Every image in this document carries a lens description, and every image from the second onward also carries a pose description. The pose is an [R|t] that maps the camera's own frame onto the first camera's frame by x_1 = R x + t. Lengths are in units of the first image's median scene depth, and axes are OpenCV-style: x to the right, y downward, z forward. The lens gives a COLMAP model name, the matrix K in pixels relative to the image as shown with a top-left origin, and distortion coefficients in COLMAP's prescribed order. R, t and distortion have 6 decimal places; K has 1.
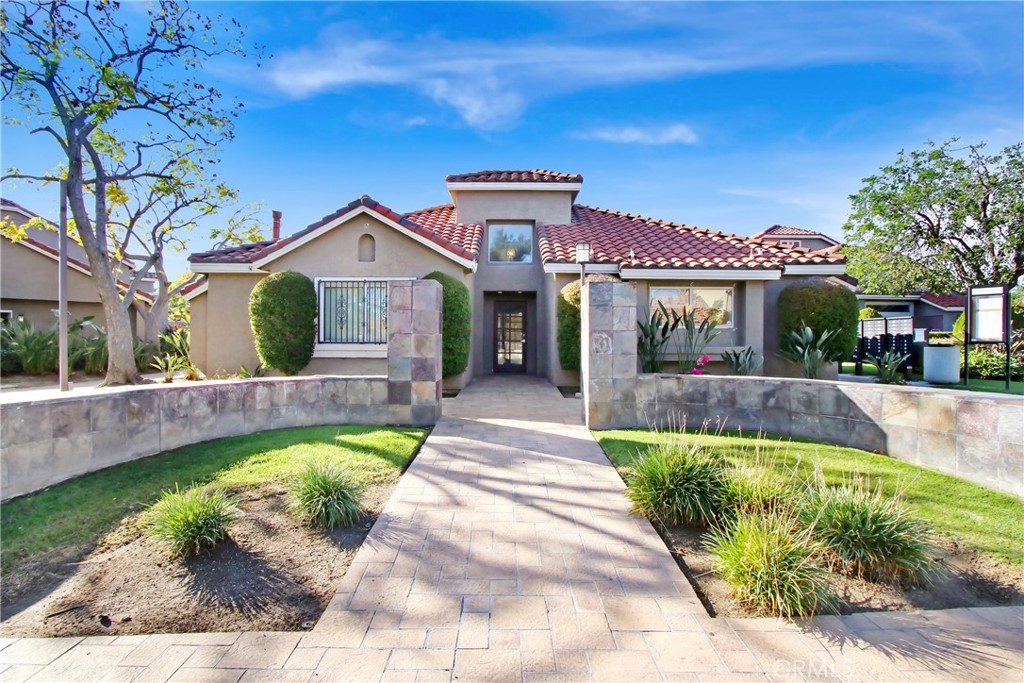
lens RADIAL K [[493.3, 0, 511.9], [0, 493.3, 342.5], [0, 0, 1]] dist [-0.021679, 0.004366]
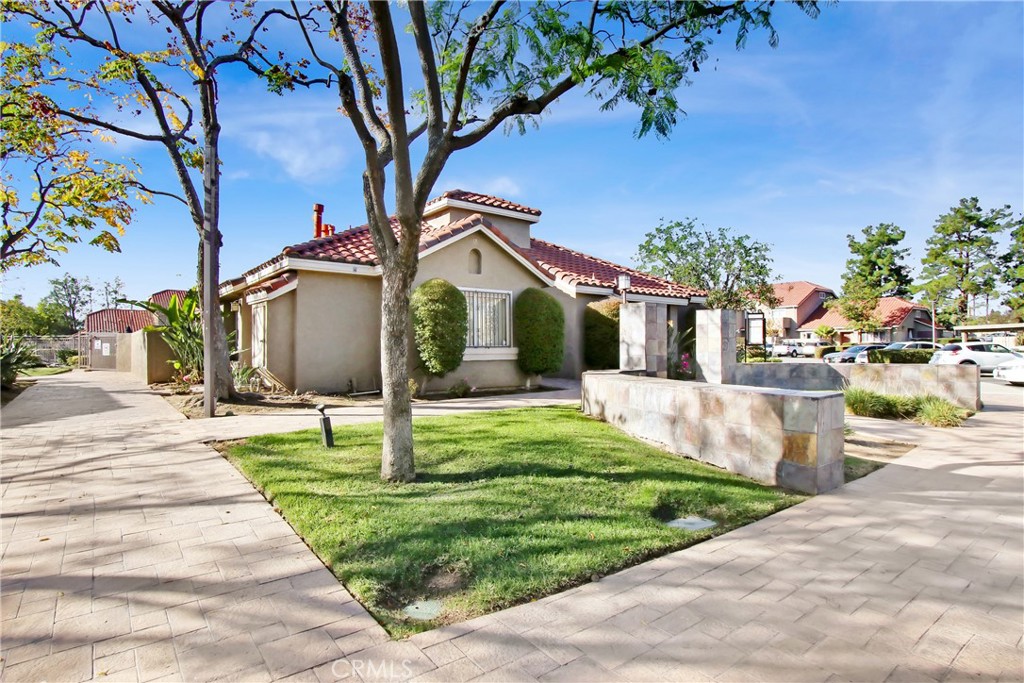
lens RADIAL K [[522.6, 0, 509.1], [0, 522.6, 340.7], [0, 0, 1]] dist [-0.015987, -0.001104]
pose [[0.784126, 0.000024, 0.620602, -0.975124], [0.007367, 0.999929, -0.009348, -0.002159], [-0.620558, 0.011902, 0.784070, 0.030497]]
